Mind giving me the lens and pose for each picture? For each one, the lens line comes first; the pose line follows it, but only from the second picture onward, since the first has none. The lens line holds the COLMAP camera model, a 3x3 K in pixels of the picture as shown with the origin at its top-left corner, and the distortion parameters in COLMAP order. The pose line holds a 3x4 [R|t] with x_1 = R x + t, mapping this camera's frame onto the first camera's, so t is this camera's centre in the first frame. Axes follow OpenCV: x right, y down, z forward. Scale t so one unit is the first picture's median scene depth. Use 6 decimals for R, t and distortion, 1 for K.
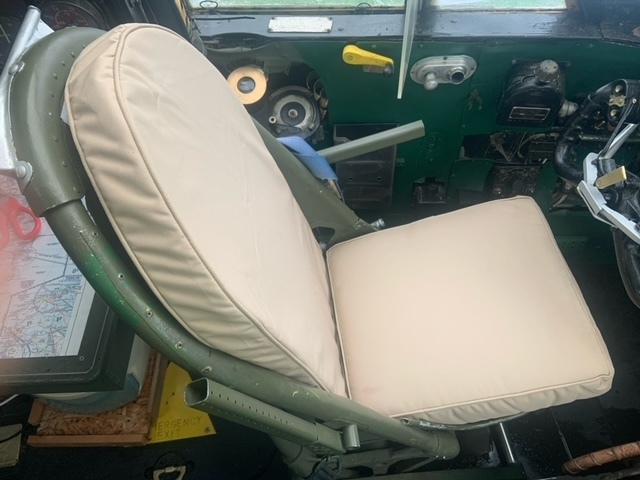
lens RADIAL K [[541.9, 0, 333.8], [0, 541.9, 239.5], [0, 0, 1]] dist [0.143679, -0.149268]
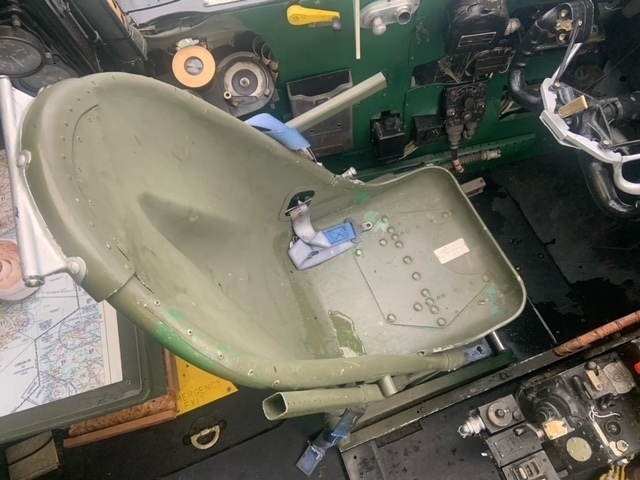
lens RADIAL K [[541.9, 0, 333.8], [0, 541.9, 239.5], [0, 0, 1]] dist [0.143679, -0.149268]
pose [[0.968780, -0.230007, 0.092534, -0.085107], [0.209256, 0.958757, 0.192344, -0.130554], [-0.132958, -0.166975, 0.976955, -0.027969]]
